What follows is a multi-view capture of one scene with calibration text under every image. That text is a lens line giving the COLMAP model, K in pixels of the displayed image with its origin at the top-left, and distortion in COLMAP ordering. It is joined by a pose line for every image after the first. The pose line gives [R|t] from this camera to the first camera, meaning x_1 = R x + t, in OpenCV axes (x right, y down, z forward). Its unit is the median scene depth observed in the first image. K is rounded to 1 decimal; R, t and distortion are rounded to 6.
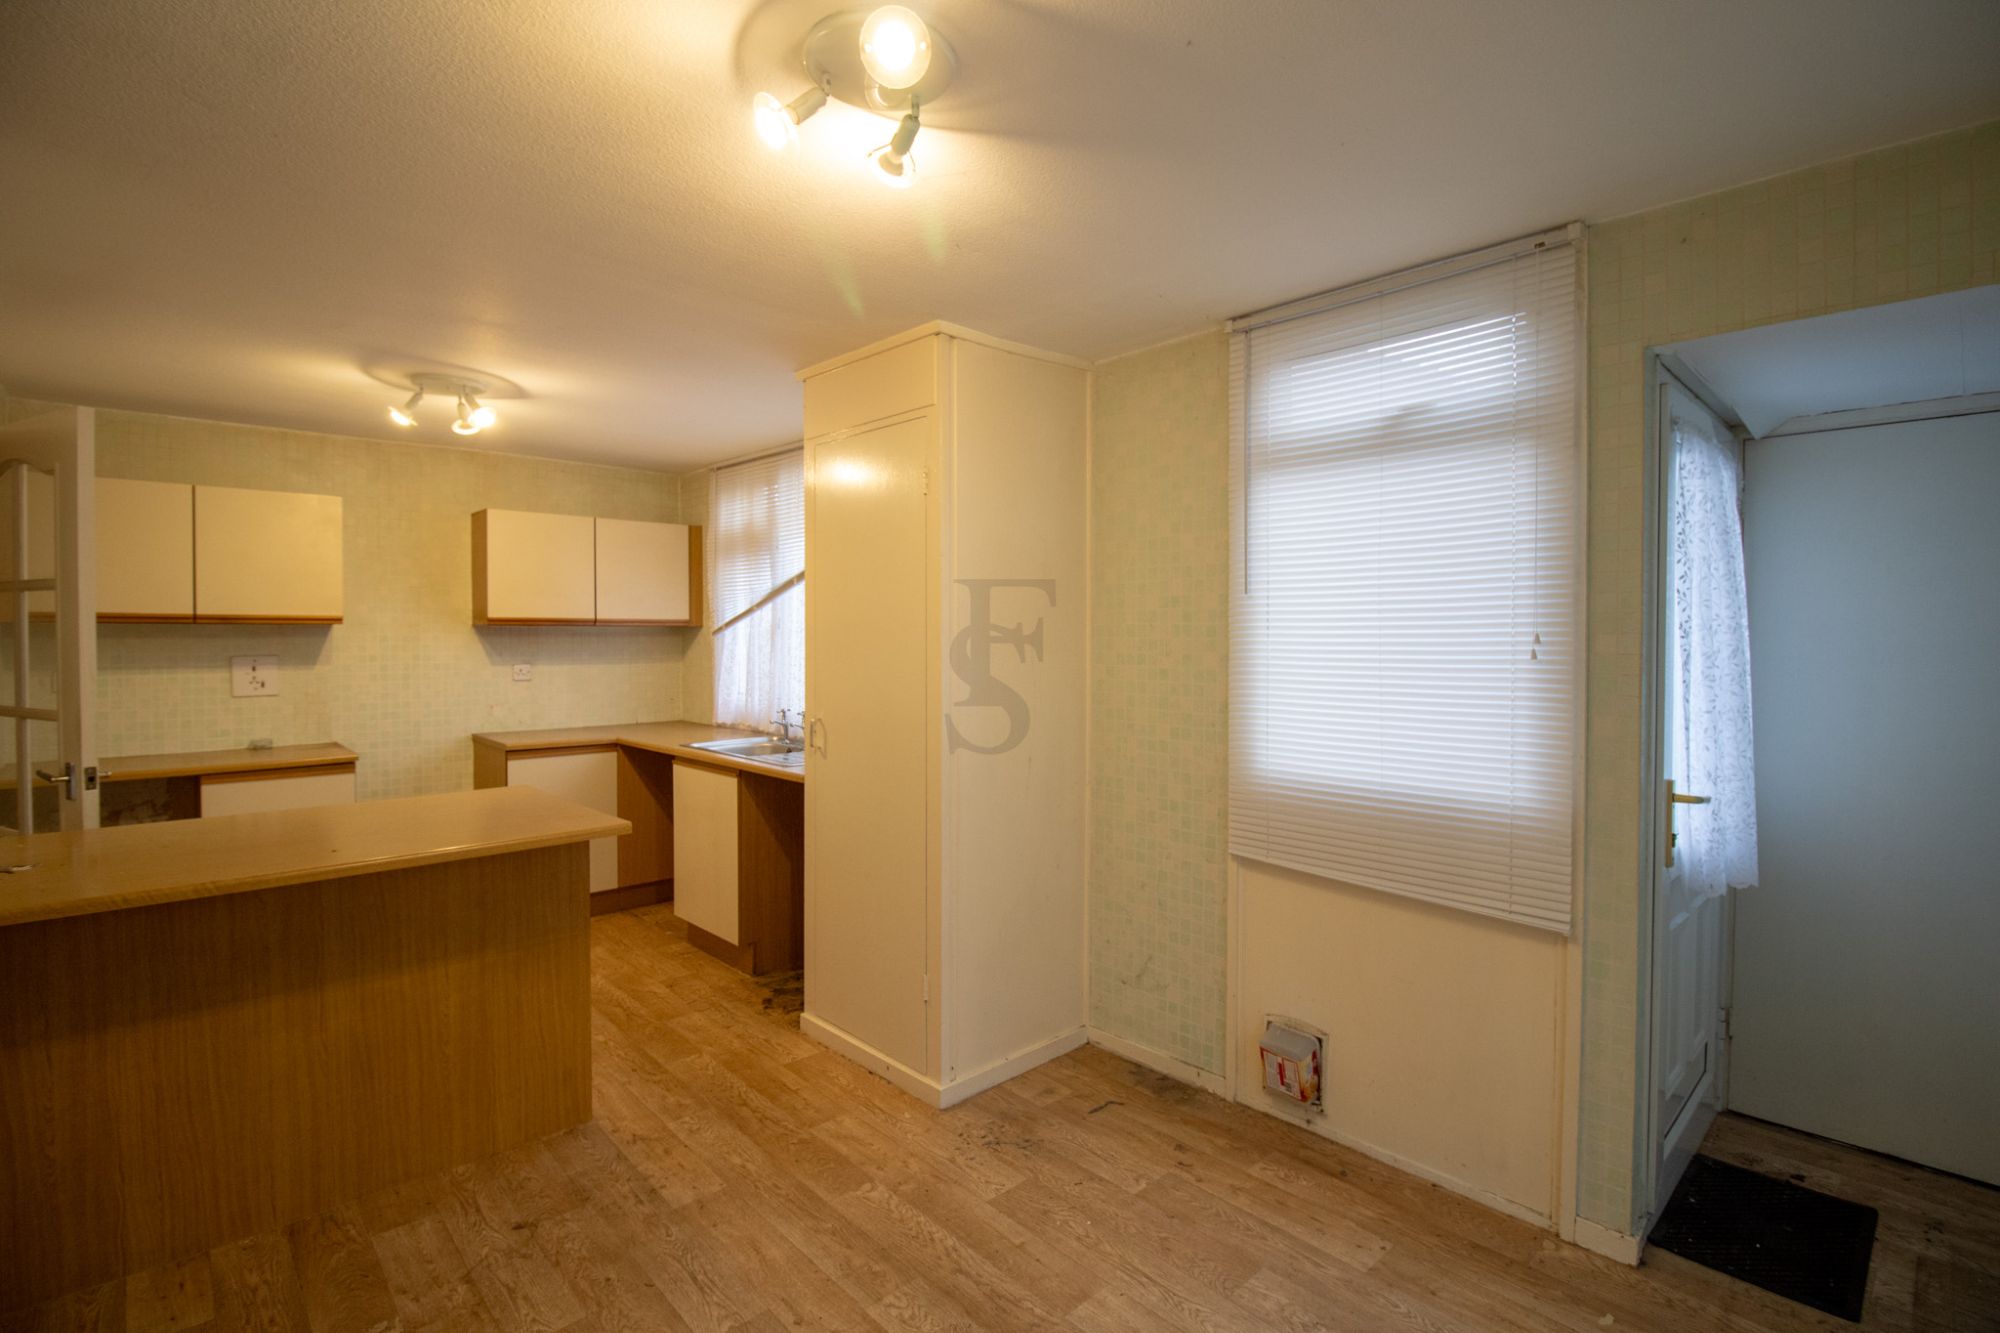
lens RADIAL K [[939.3, 0, 1002.6], [0, 939.3, 655.4], [0, 0, 1]] dist [-0.001047, -0.005705]
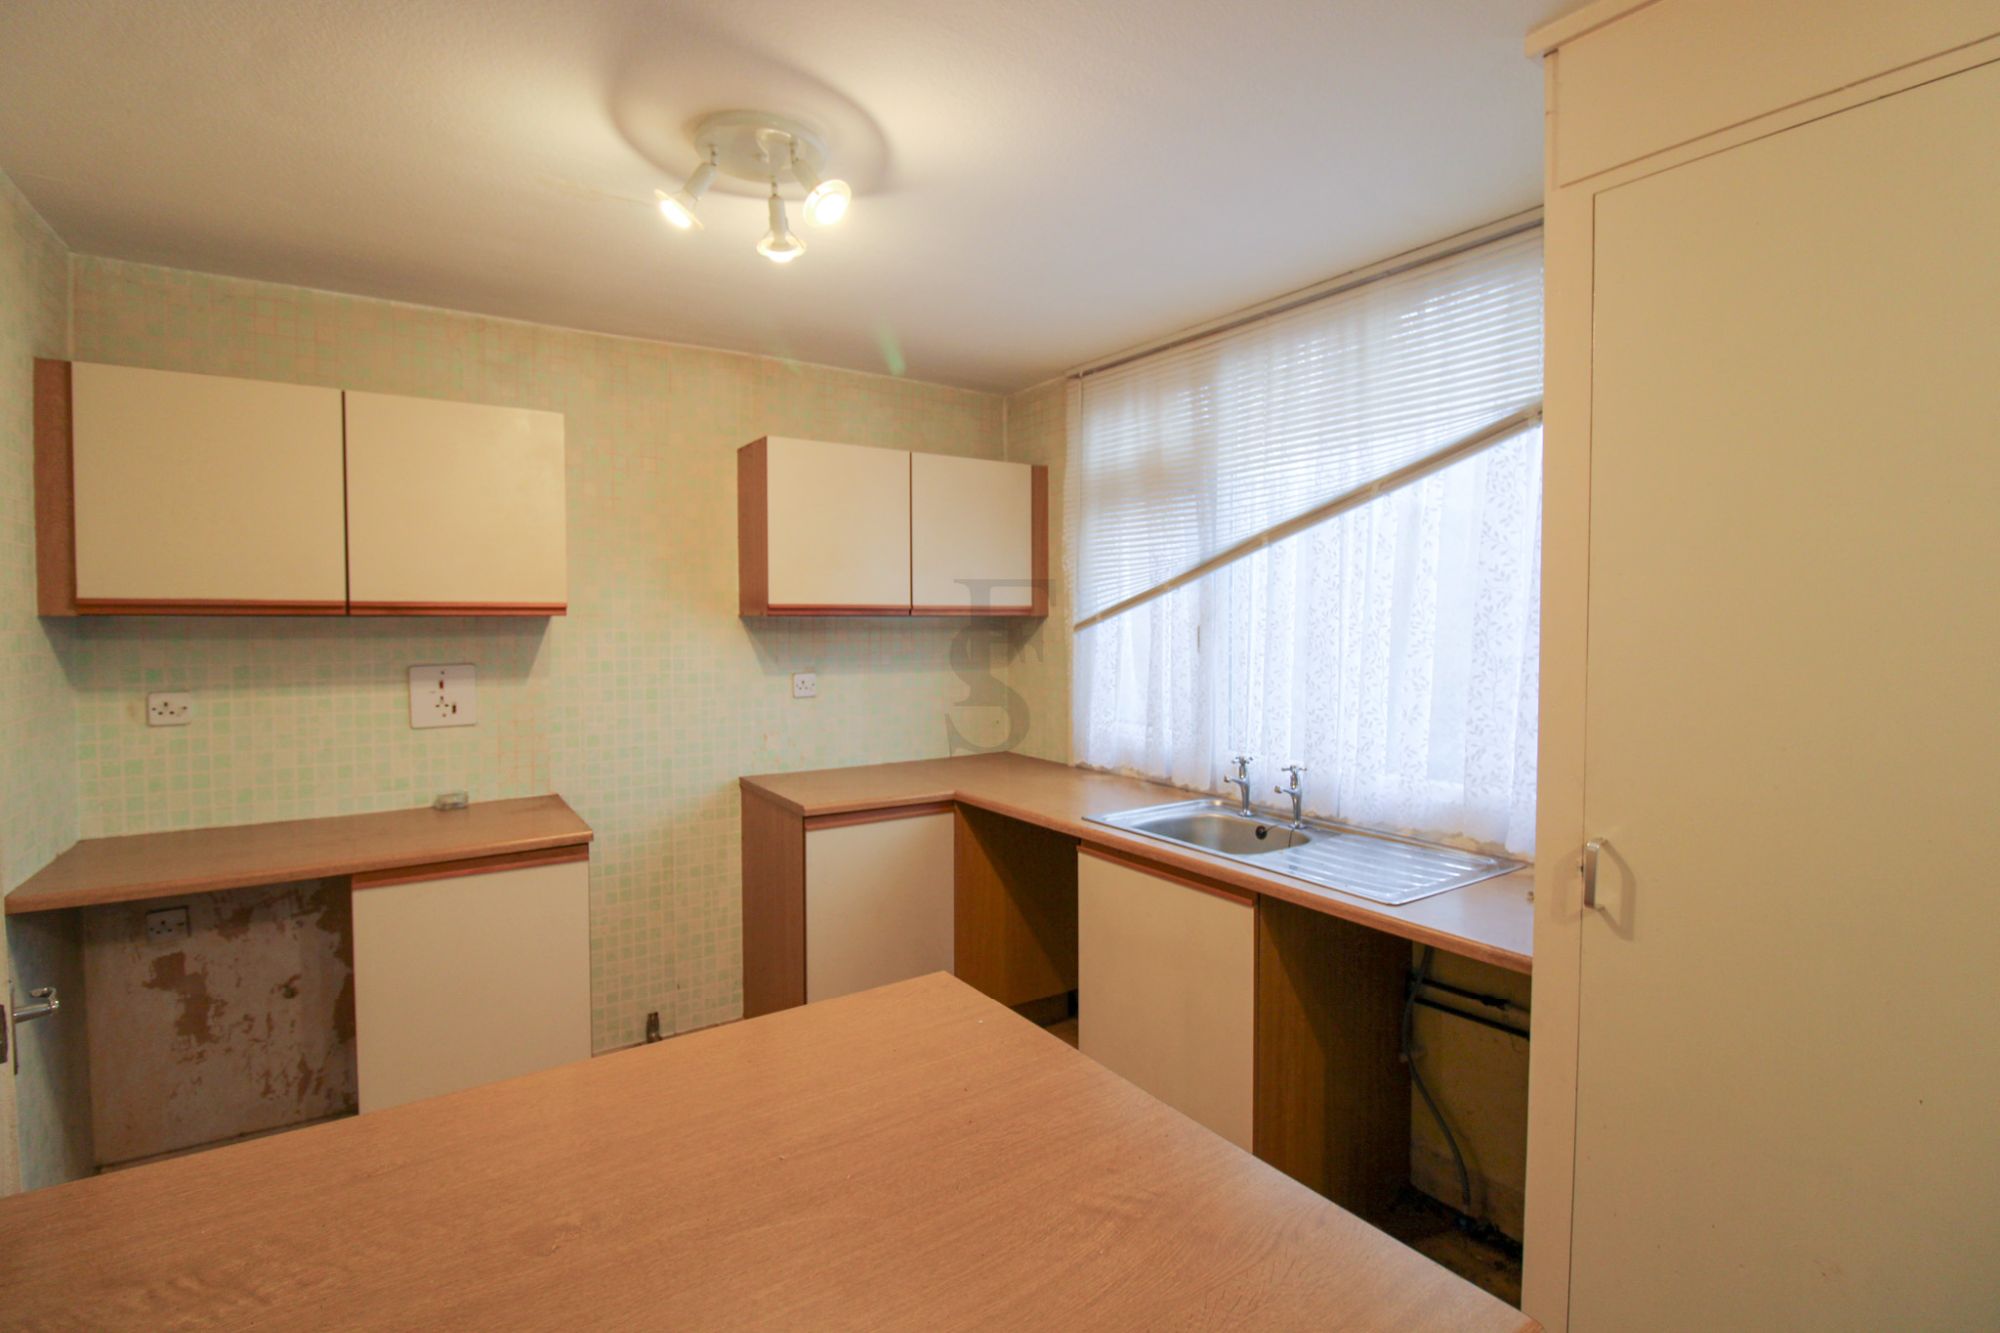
lens RADIAL K [[939.3, 0, 1002.7], [0, 939.3, 661.5], [0, 0, 1]] dist [-0.001047, -0.005705]
pose [[0.986523, 0.007250, -0.163464, -0.285440], [-0.003491, 0.999723, 0.023271, -0.016736], [0.163588, -0.022387, 0.986275, 0.389700]]
